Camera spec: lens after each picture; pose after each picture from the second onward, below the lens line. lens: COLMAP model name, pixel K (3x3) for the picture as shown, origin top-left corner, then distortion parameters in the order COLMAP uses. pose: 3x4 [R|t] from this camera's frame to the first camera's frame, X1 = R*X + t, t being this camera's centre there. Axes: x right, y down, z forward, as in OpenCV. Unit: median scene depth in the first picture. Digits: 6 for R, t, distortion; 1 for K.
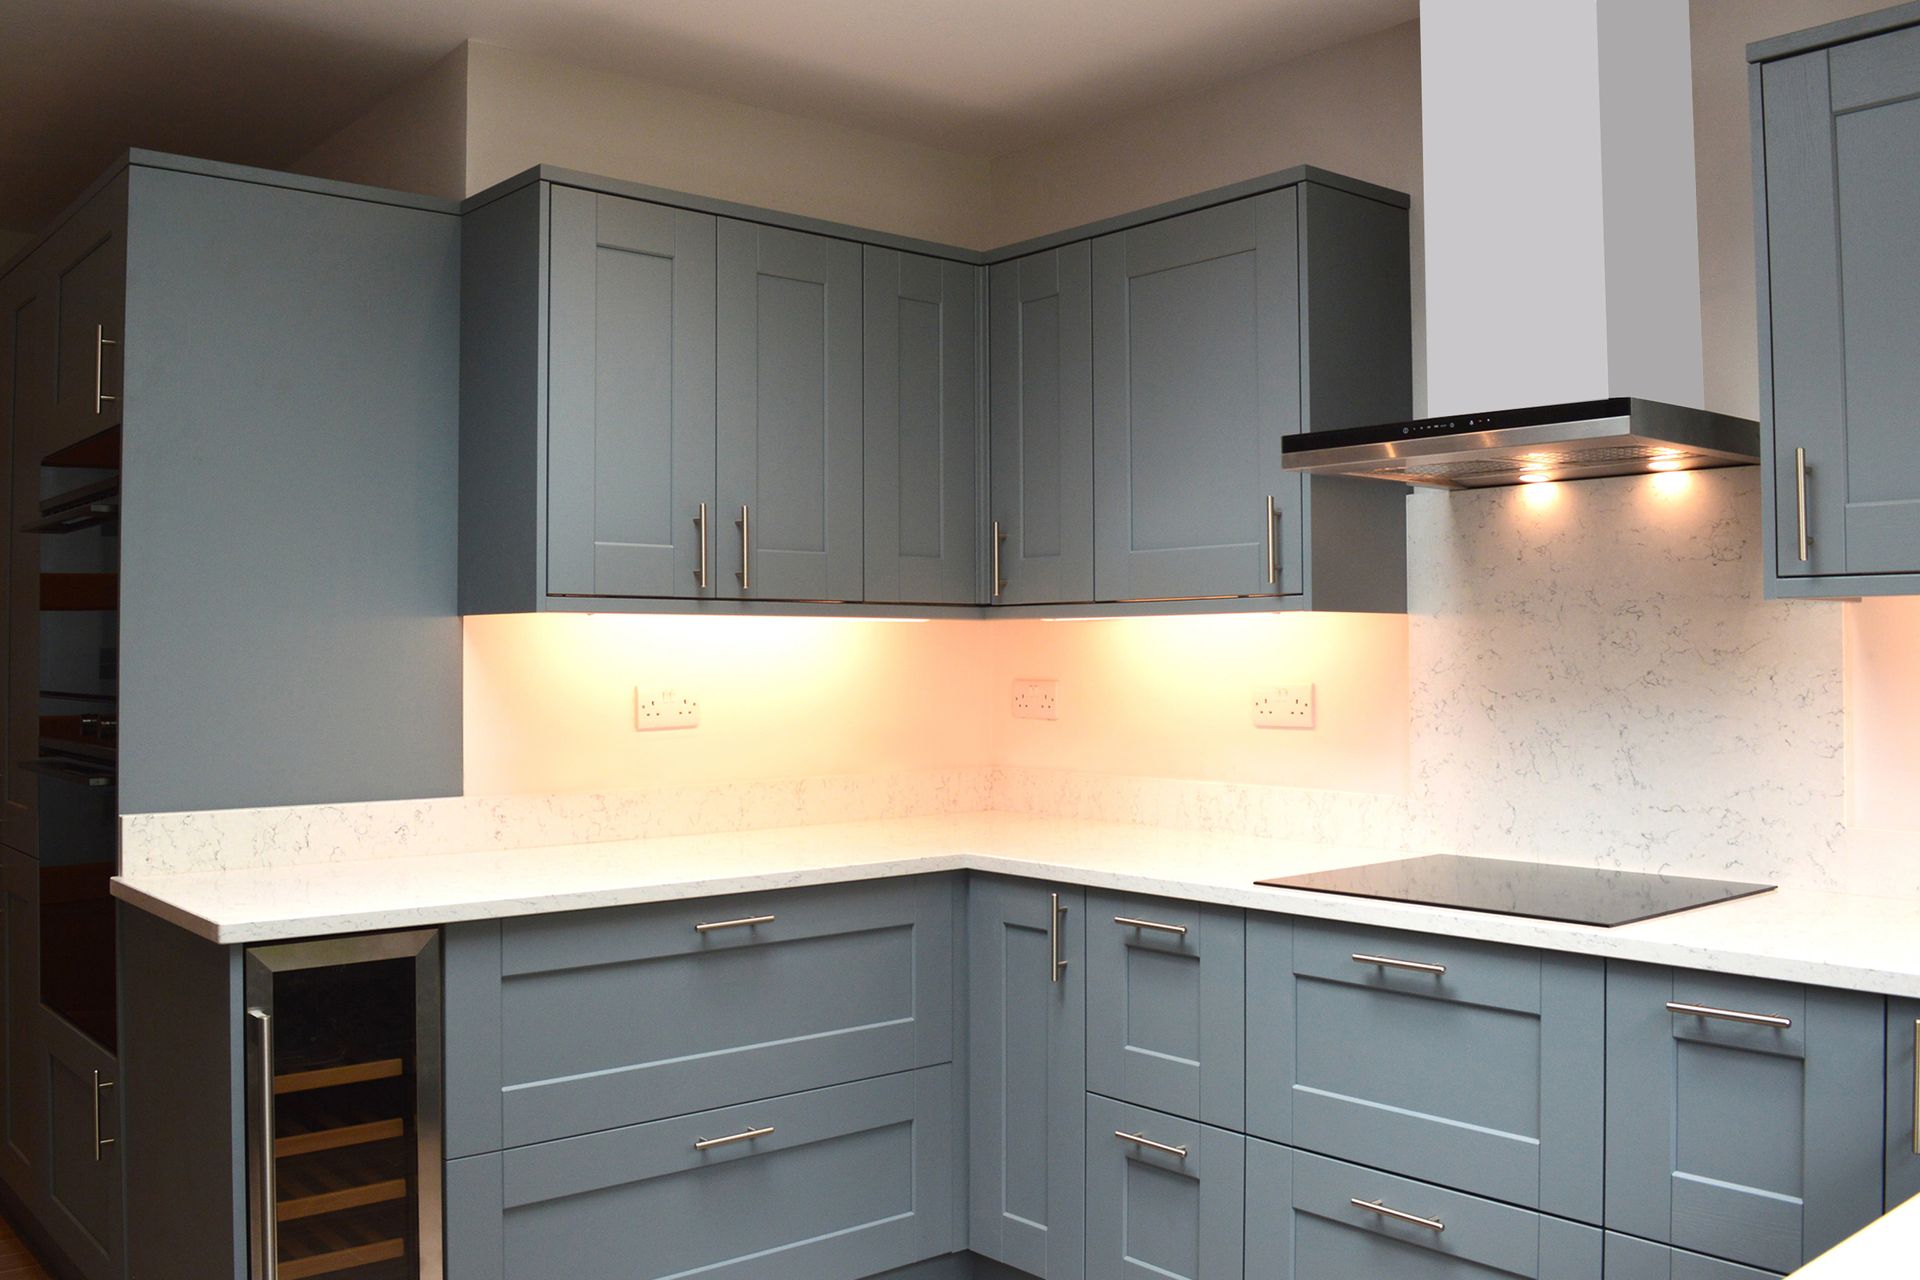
lens RADIAL K [[1689.8, 0, 884.1], [0, 1689.8, 609.4], [0, 0, 1]] dist [-0.082657, 0.006654]
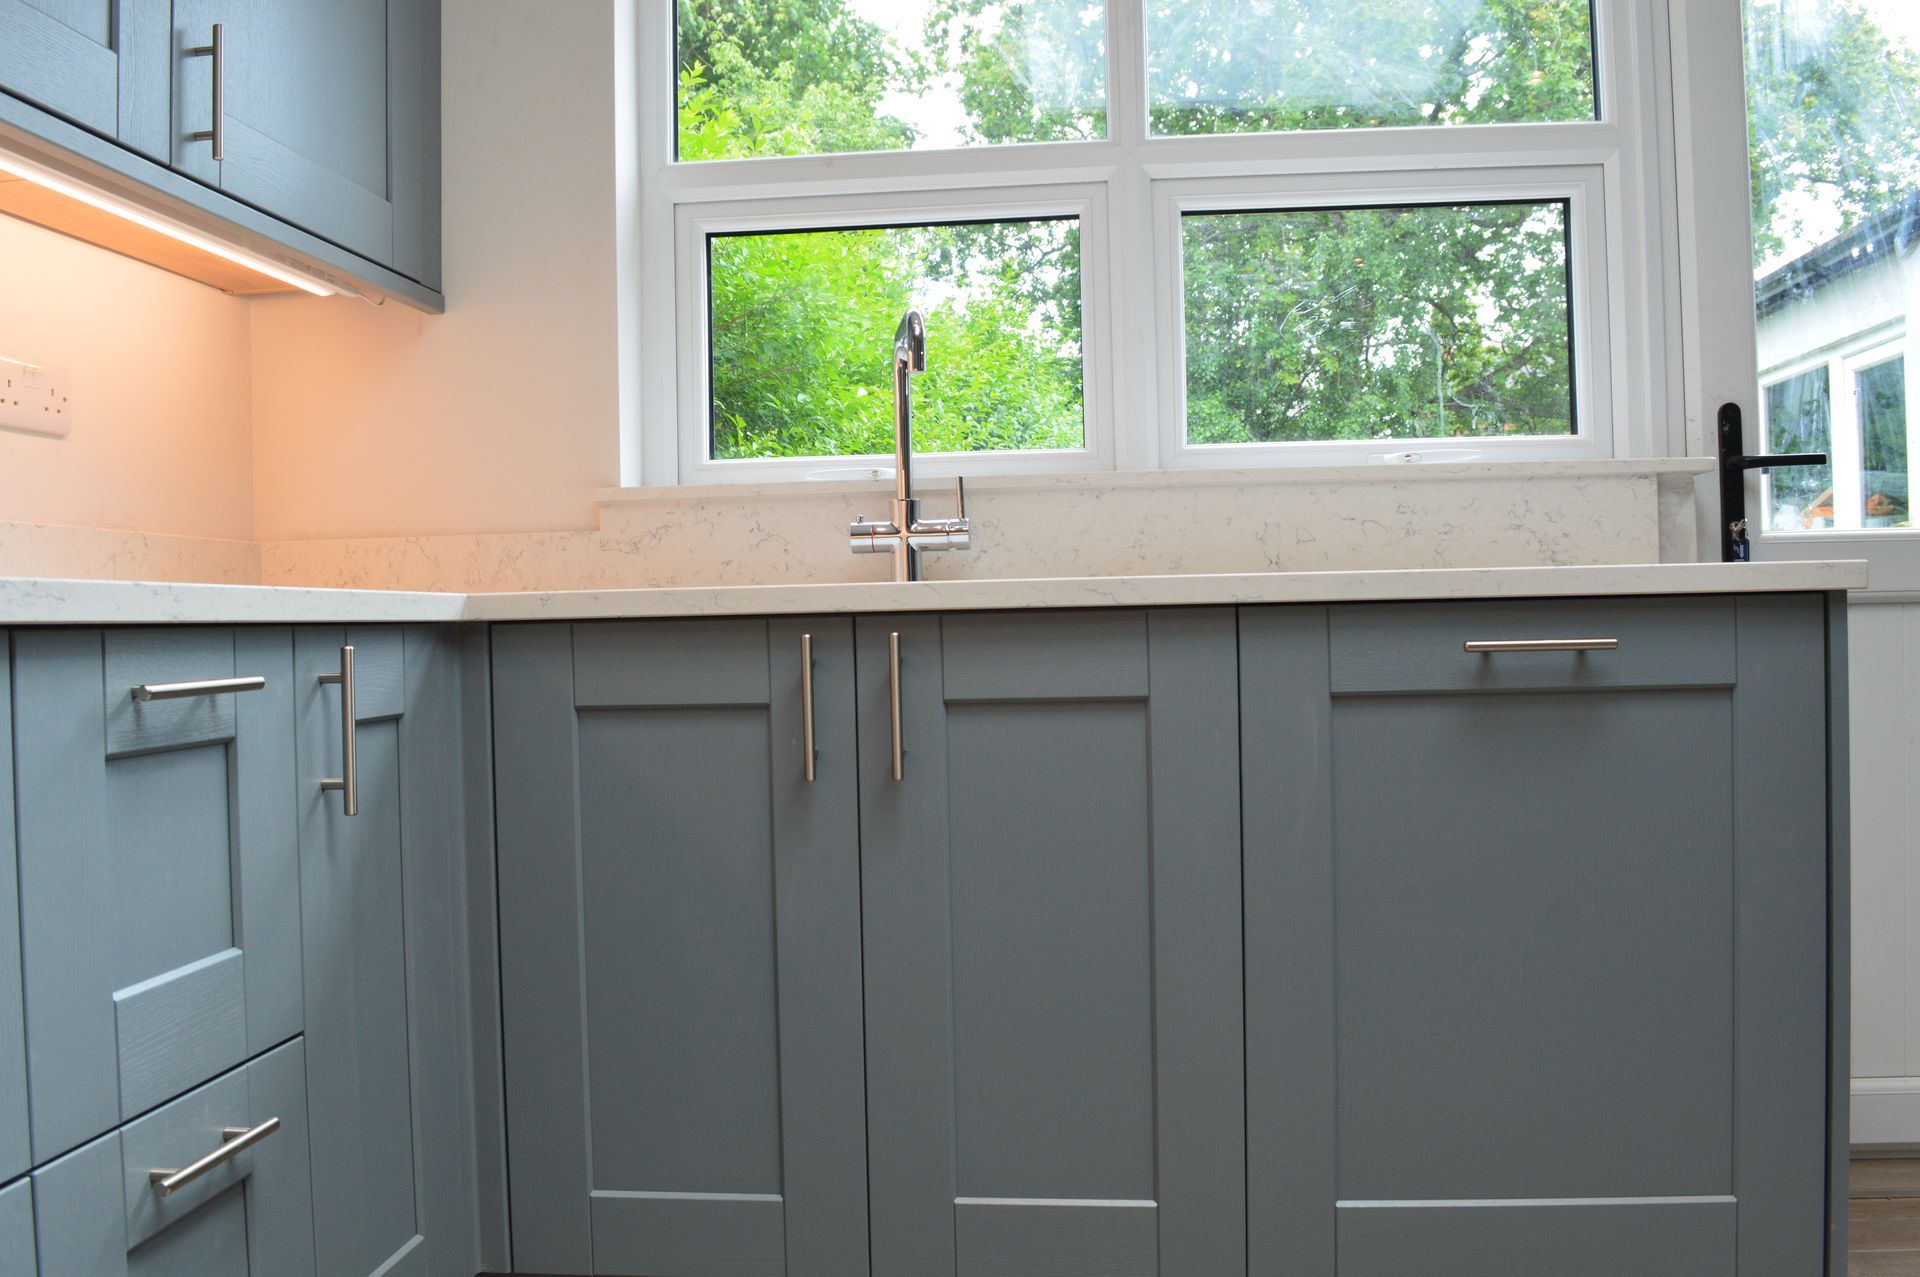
lens RADIAL K [[1526.7, 0, 944.1], [0, 1526.7, 621.0], [0, 0, 1]] dist [-0.084629, 0.017247]
pose [[-0.706502, 0.018197, 0.707477, -0.061297], [0.005691, 0.999783, -0.020033, 0.167952], [-0.707688, -0.010127, -0.706452, 0.861862]]
